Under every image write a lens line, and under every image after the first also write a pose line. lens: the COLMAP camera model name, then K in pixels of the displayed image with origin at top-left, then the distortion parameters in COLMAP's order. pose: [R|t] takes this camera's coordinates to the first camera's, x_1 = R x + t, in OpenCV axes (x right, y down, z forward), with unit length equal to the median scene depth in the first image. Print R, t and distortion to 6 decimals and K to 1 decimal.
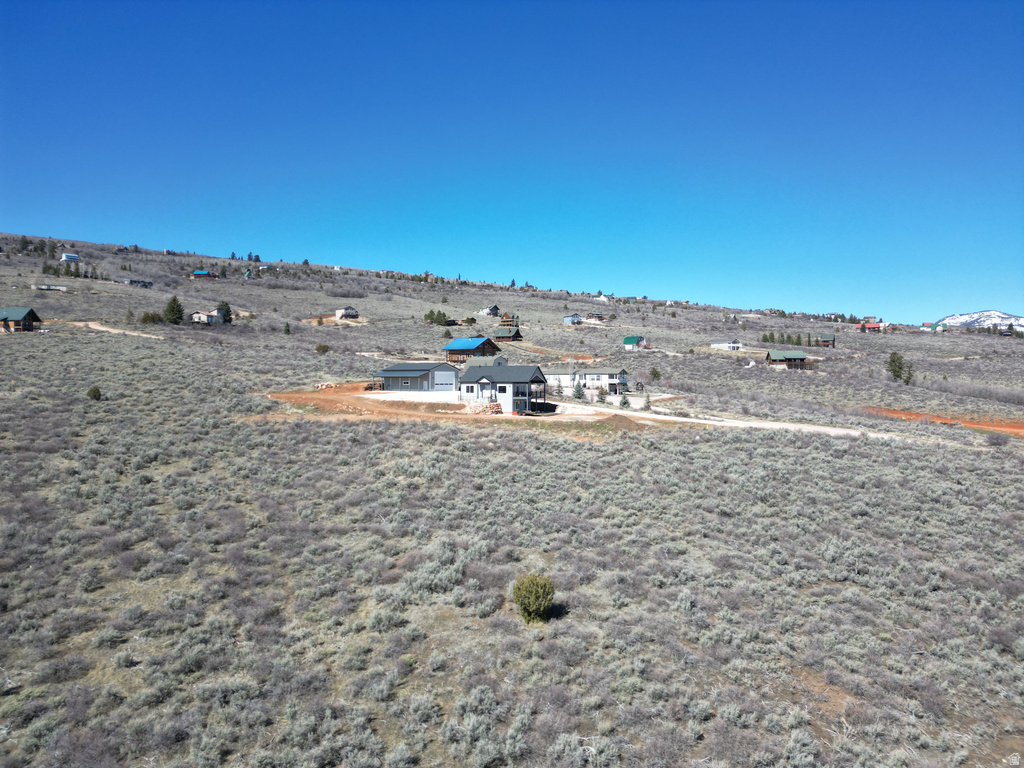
lens RADIAL K [[715.1, 0, 510.7], [0, 715.1, 390.1], [0, 0, 1]] dist [0.098455, -0.097696]
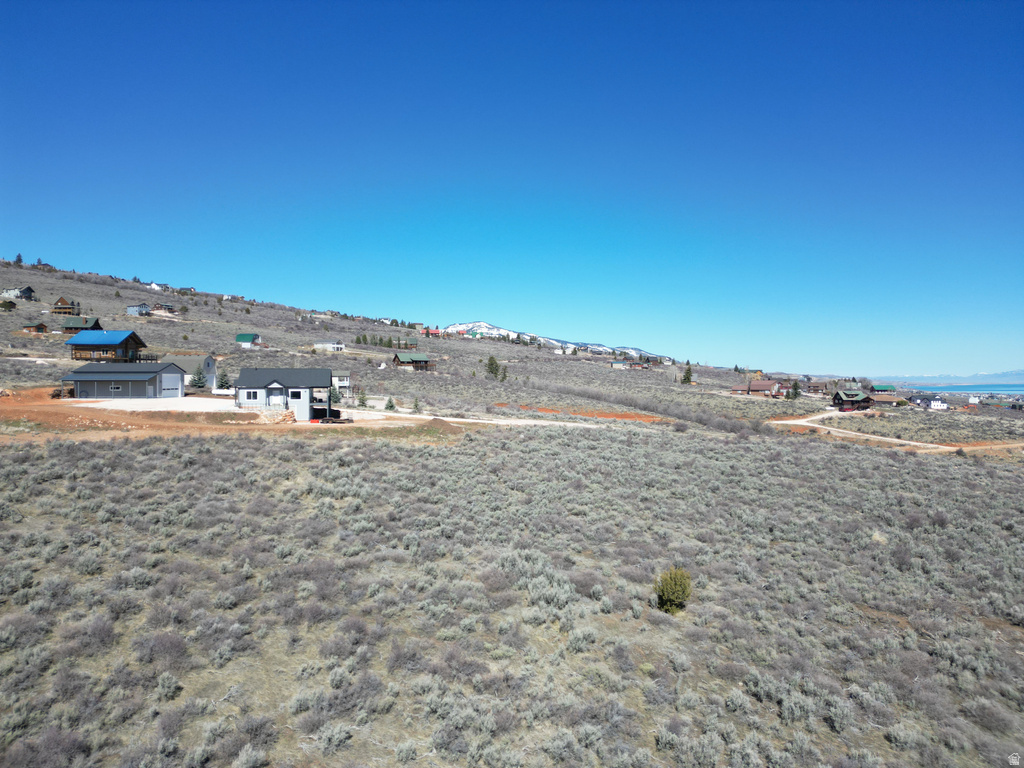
lens RADIAL K [[715.1, 0, 510.7], [0, 715.1, 390.1], [0, 0, 1]] dist [0.098455, -0.097696]
pose [[0.810553, -0.011182, 0.585558, -0.089803], [0.009933, 0.999936, 0.005346, -0.002600], [-0.585581, 0.001483, 0.810613, 0.029656]]
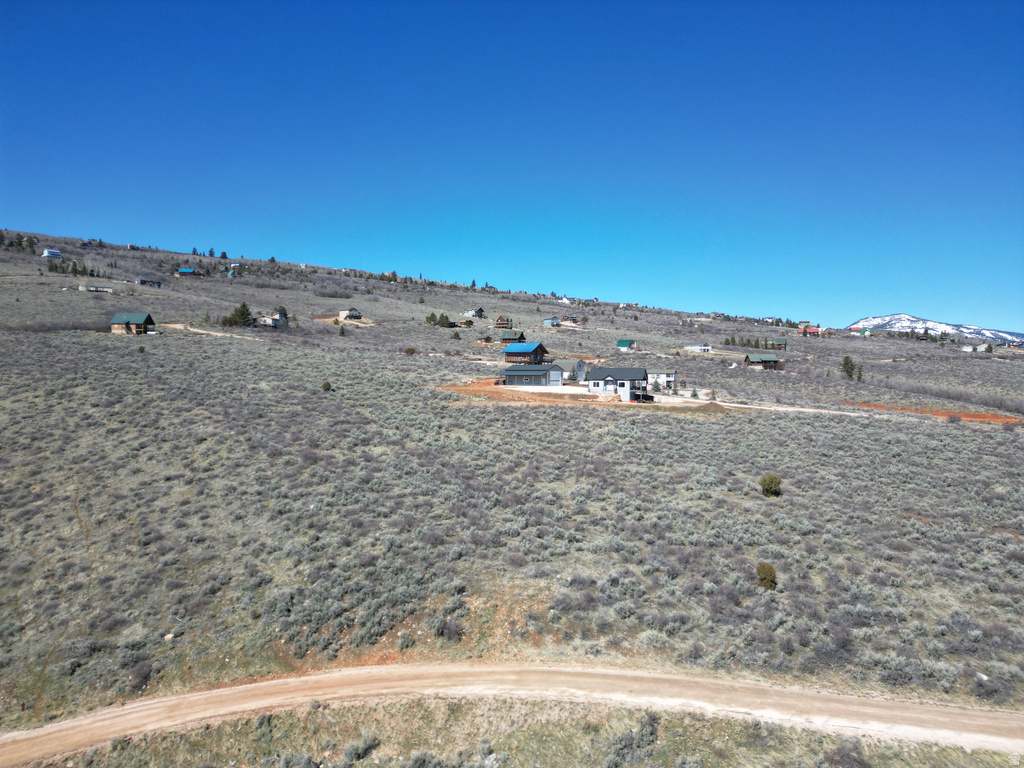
lens RADIAL K [[715.1, 0, 510.7], [0, 715.1, 390.1], [0, 0, 1]] dist [0.098455, -0.097696]
pose [[0.995903, 0.003962, 0.090342, -0.100027], [-0.004370, 0.999981, 0.004320, 0.001291], [-0.090323, -0.004697, 0.995901, -0.110534]]
